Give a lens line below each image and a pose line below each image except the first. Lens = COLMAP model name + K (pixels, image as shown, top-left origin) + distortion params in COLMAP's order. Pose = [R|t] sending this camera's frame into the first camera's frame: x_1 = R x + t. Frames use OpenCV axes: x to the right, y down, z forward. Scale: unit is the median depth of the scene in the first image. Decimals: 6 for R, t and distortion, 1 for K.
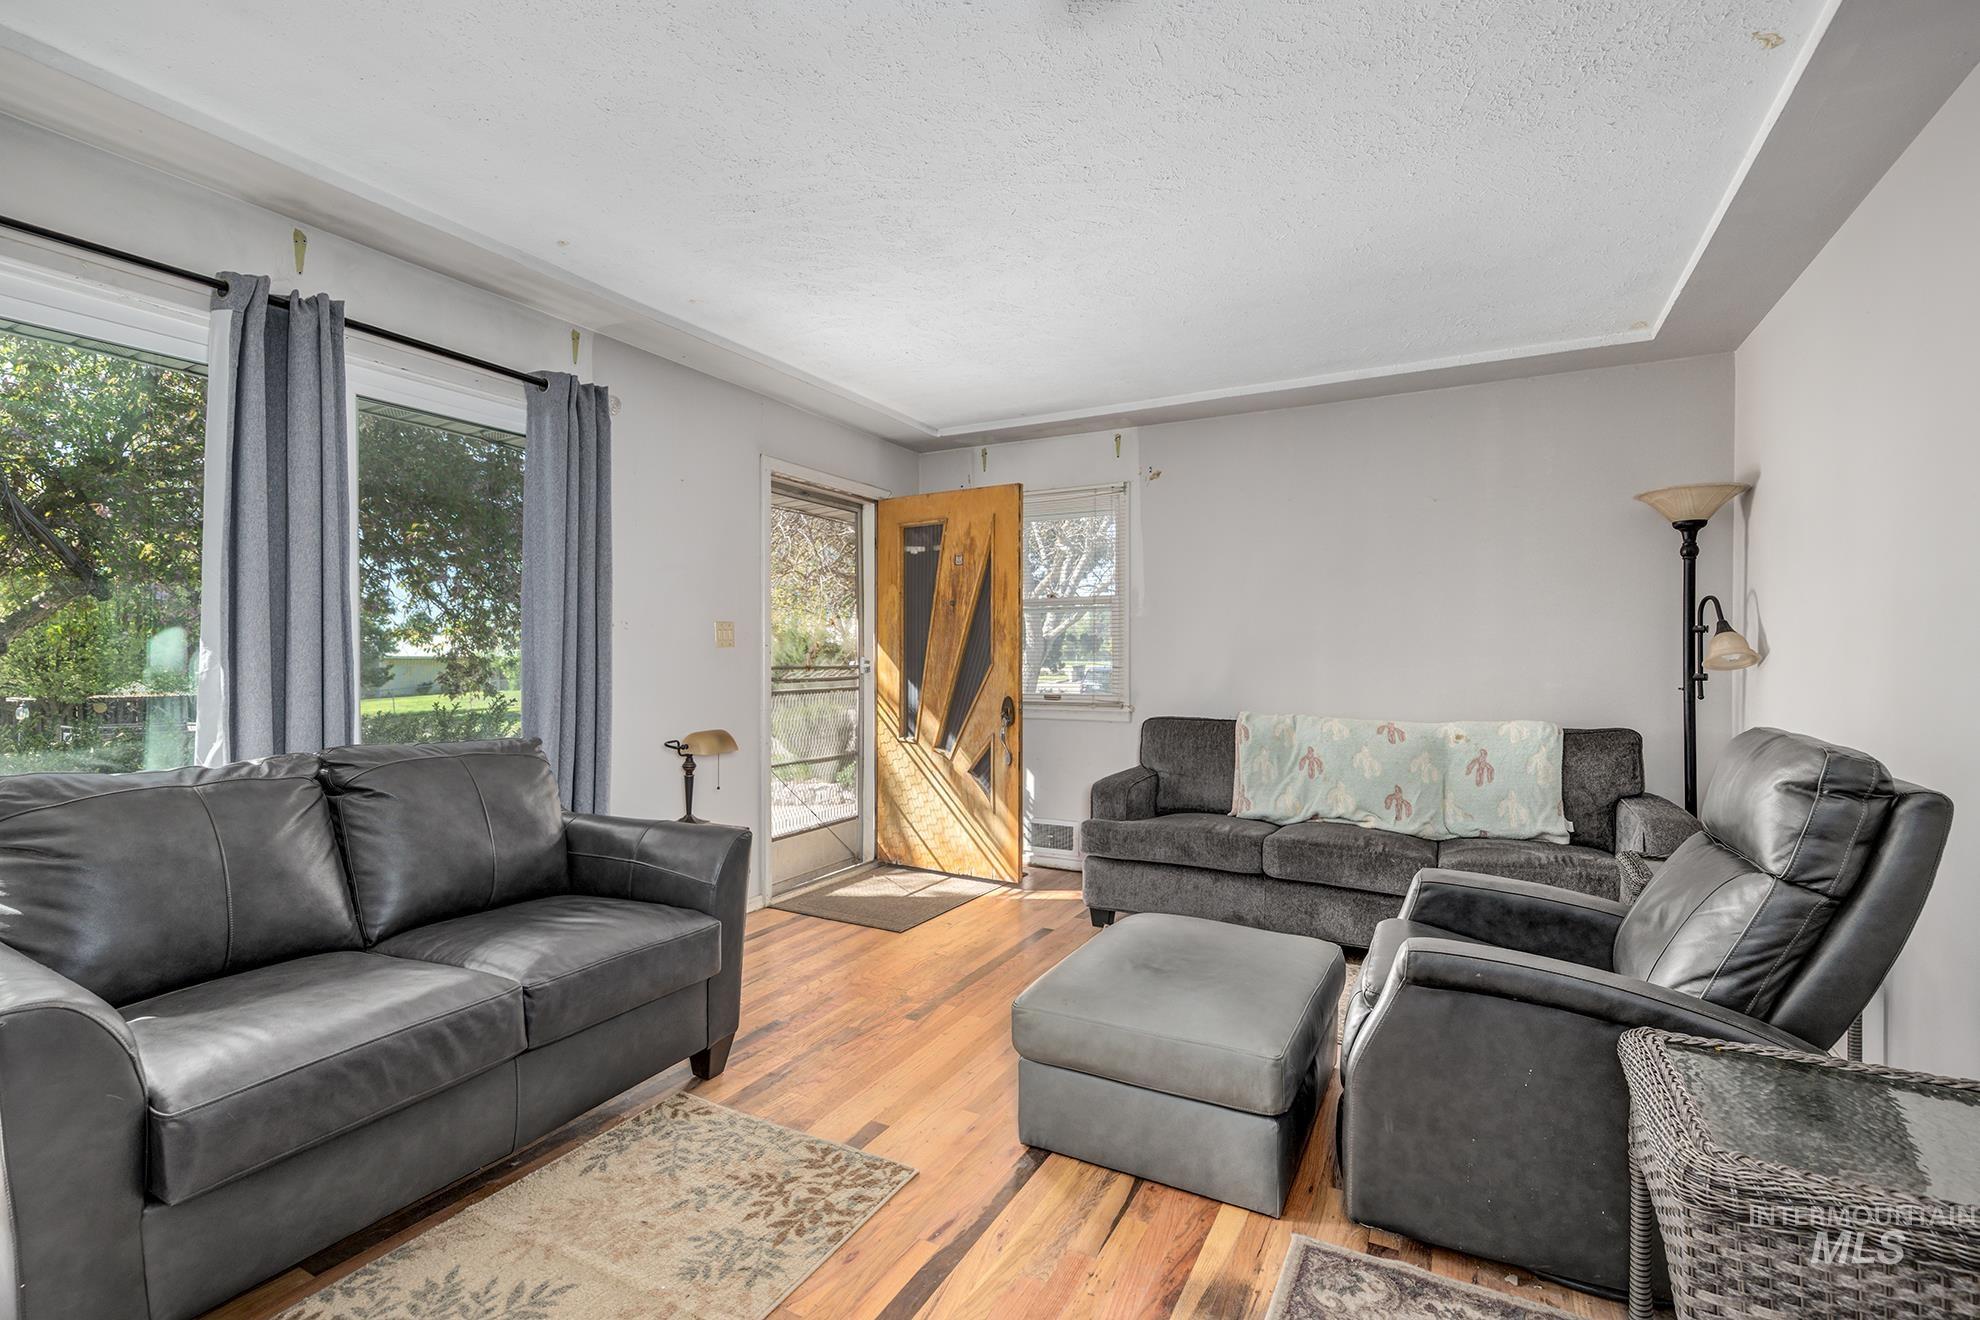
lens RADIAL K [[924.1, 0, 1007.0], [0, 924.1, 664.9], [0, 0, 1]] dist [-0.002402, -0.000213]
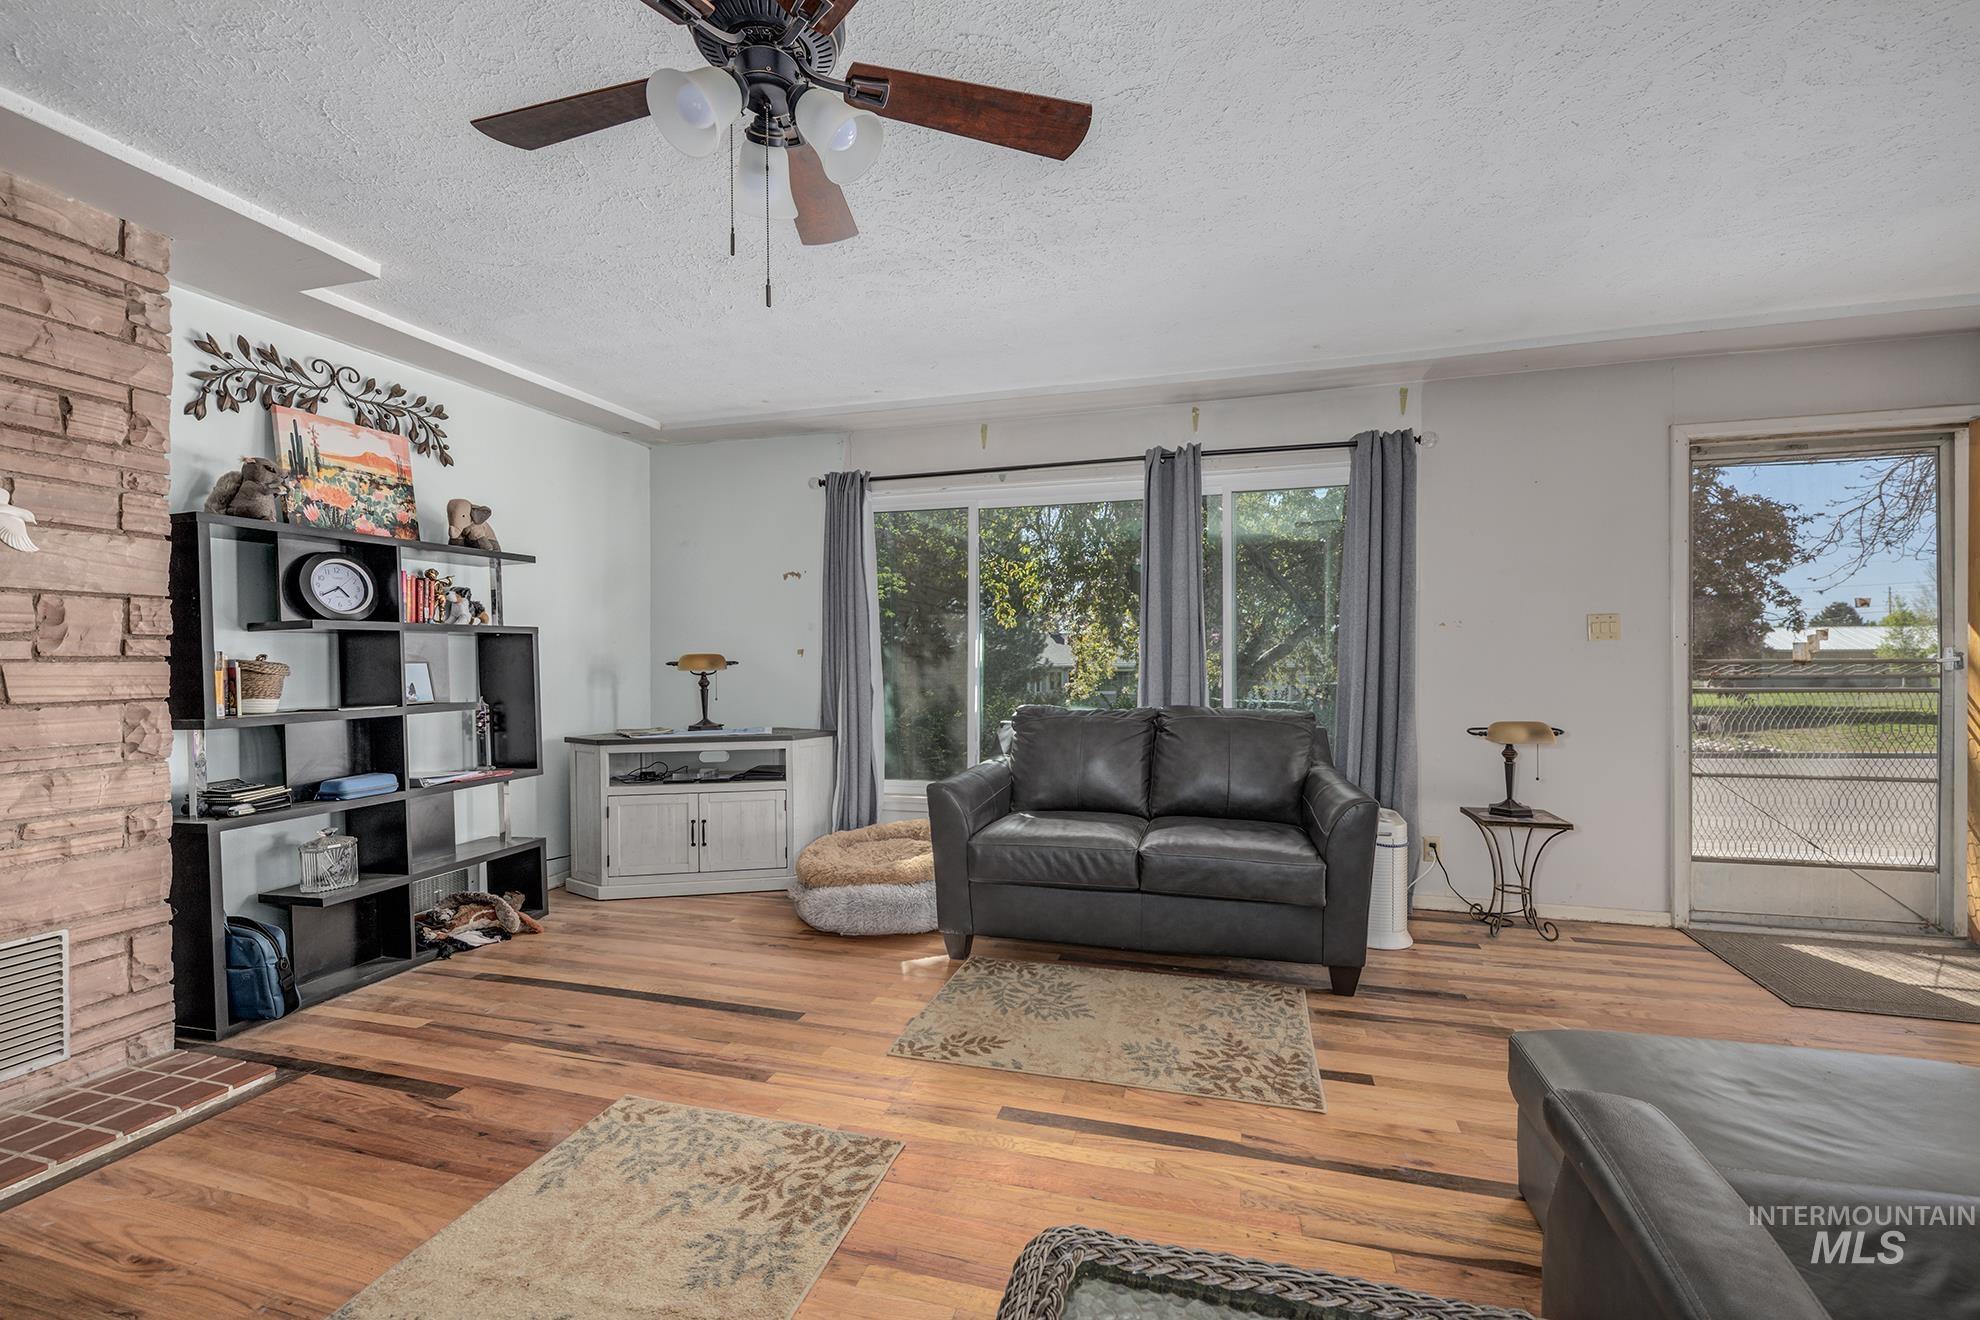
lens RADIAL K [[806.6, 0, 1014.7], [0, 806.6, 662.9], [0, 0, 1]] dist [0.005132, -0.001991]
pose [[0.212137, 0.005169, -0.977226, 0.775159], [0.000726, 0.999985, 0.005447, -0.001226], [0.977240, -0.001865, 0.212130, 0.425532]]
